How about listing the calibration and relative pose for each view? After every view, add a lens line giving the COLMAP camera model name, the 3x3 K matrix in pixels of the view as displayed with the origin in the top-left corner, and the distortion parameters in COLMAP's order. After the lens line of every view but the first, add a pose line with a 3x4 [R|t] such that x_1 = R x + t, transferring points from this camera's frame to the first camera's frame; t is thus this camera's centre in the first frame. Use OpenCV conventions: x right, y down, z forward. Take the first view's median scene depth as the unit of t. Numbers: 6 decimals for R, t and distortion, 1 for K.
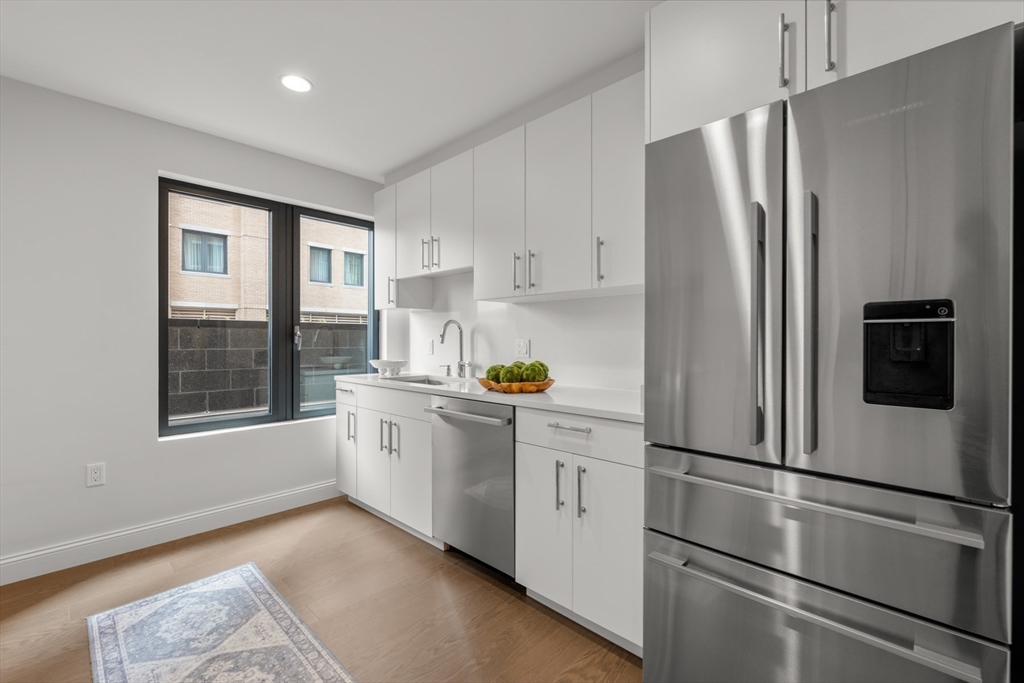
lens RADIAL K [[435.1, 0, 505.1], [0, 435.1, 339.4], [0, 0, 1]] dist [0.000842, 0.000115]
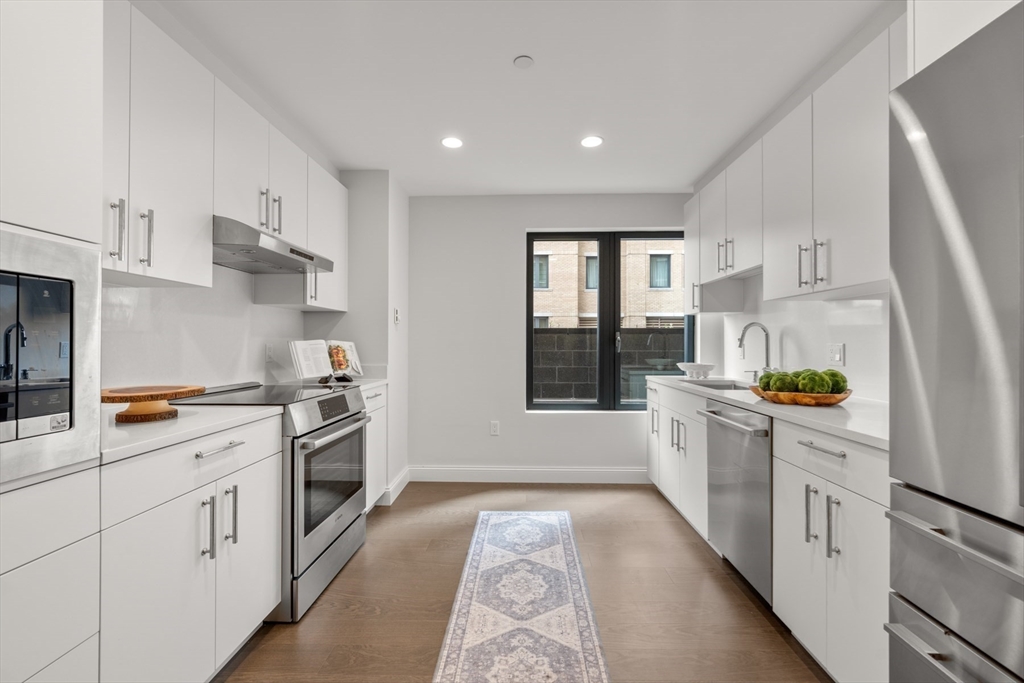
lens RADIAL K [[427.1, 0, 512.5], [0, 427.1, 340.0], [0, 0, 1]] dist [-0.000982, -0.000108]
pose [[0.670903, -0.005524, -0.741524, 0.292639], [0.000544, 0.999976, -0.006956, -0.001652], [0.741545, 0.004263, 0.670890, 0.000276]]
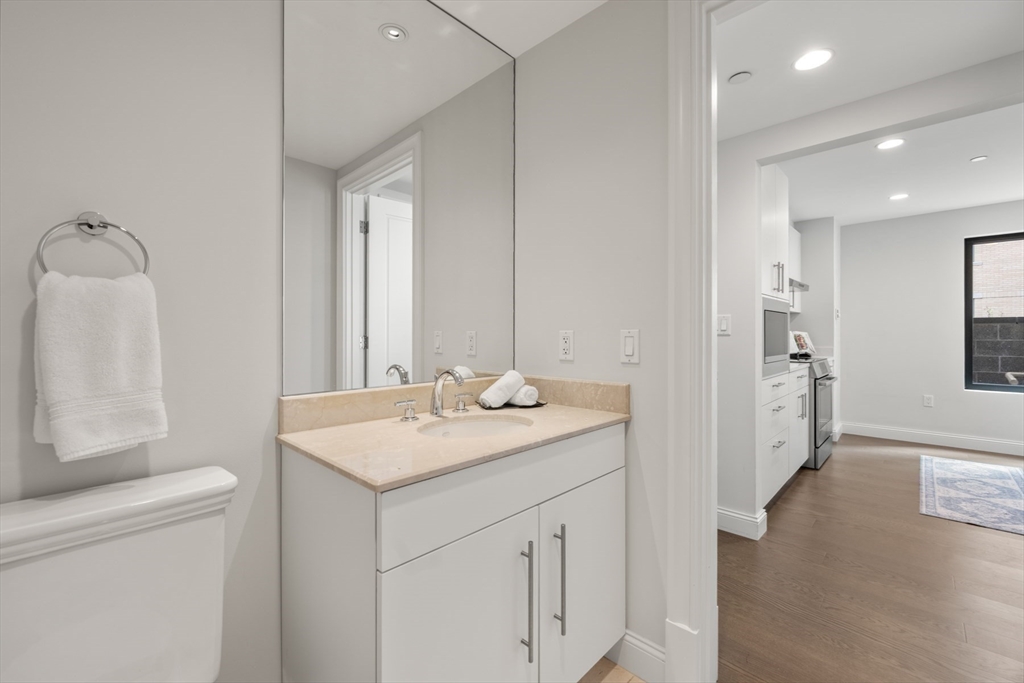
lens RADIAL K [[426.8, 0, 510.9], [0, 426.8, 333.7], [0, 0, 1]] dist [0.000850, 0.000102]
pose [[0.001892, 0.000641, -0.999998, 1.104807], [0.003347, 0.999994, 0.000648, -0.004351], [0.999993, -0.003348, 0.001890, -0.992925]]
